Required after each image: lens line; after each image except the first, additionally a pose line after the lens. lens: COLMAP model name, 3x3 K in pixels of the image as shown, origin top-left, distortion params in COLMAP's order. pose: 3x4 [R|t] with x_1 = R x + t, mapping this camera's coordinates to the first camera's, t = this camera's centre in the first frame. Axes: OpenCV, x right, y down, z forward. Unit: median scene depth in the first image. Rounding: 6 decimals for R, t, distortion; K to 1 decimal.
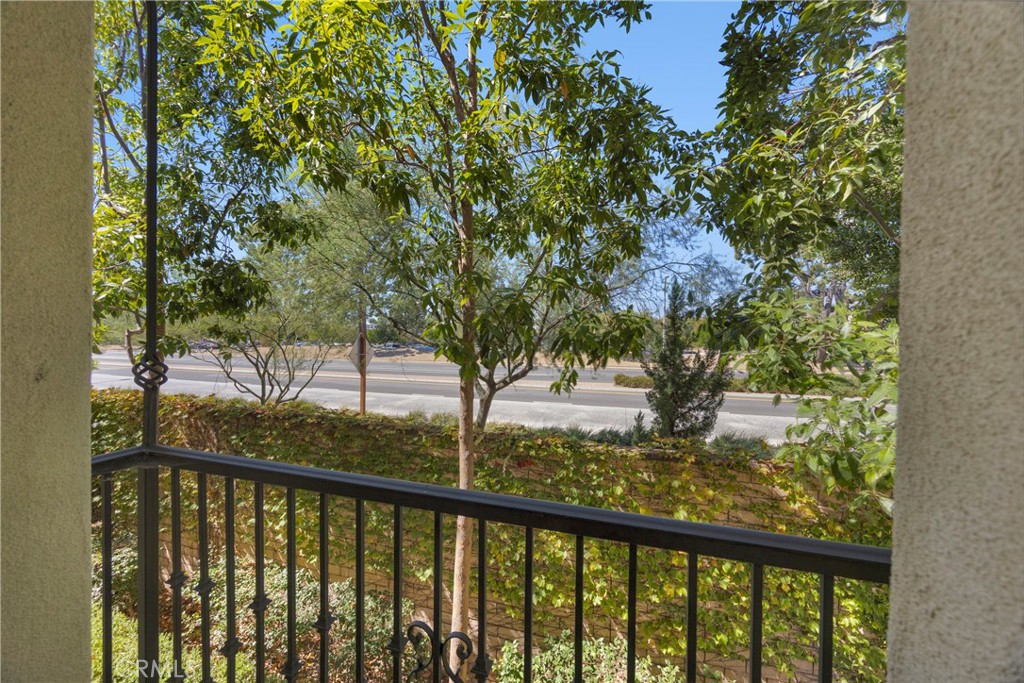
lens RADIAL K [[388.5, 0, 507.6], [0, 388.5, 336.1], [0, 0, 1]] dist [0.000412, -0.000067]
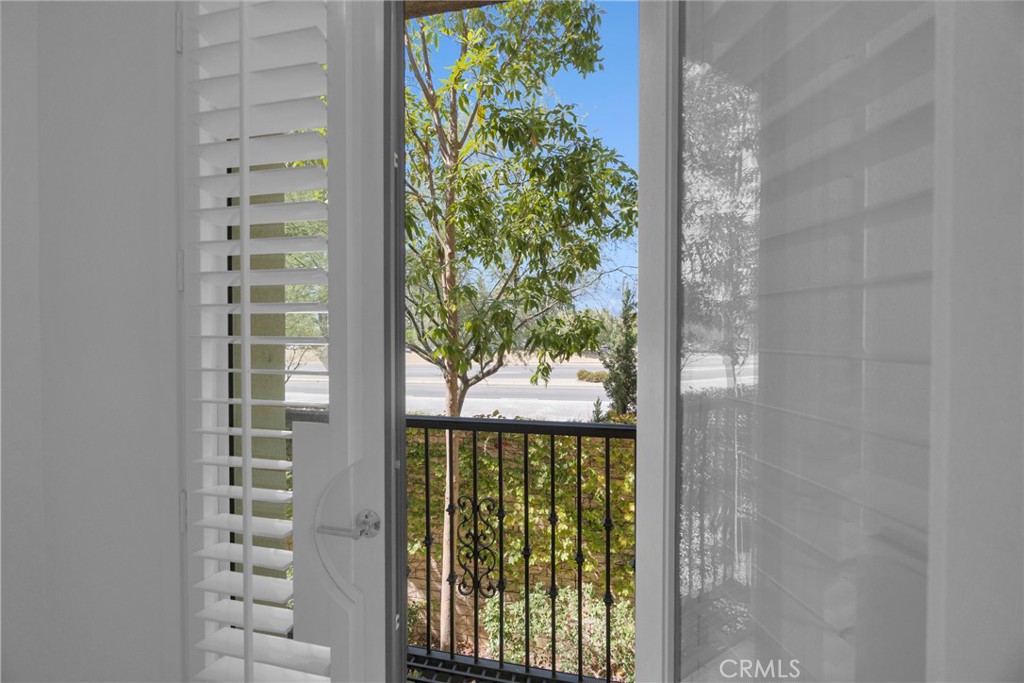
lens RADIAL K [[427.7, 0, 487.1], [0, 427.7, 340.8], [0, 0, 1]] dist [-0.001632, -0.000049]
pose [[0.998183, -0.016355, 0.057988, -0.080245], [0.015450, 0.999752, 0.016018, -0.007422], [-0.058236, -0.015093, 0.998189, -0.317473]]
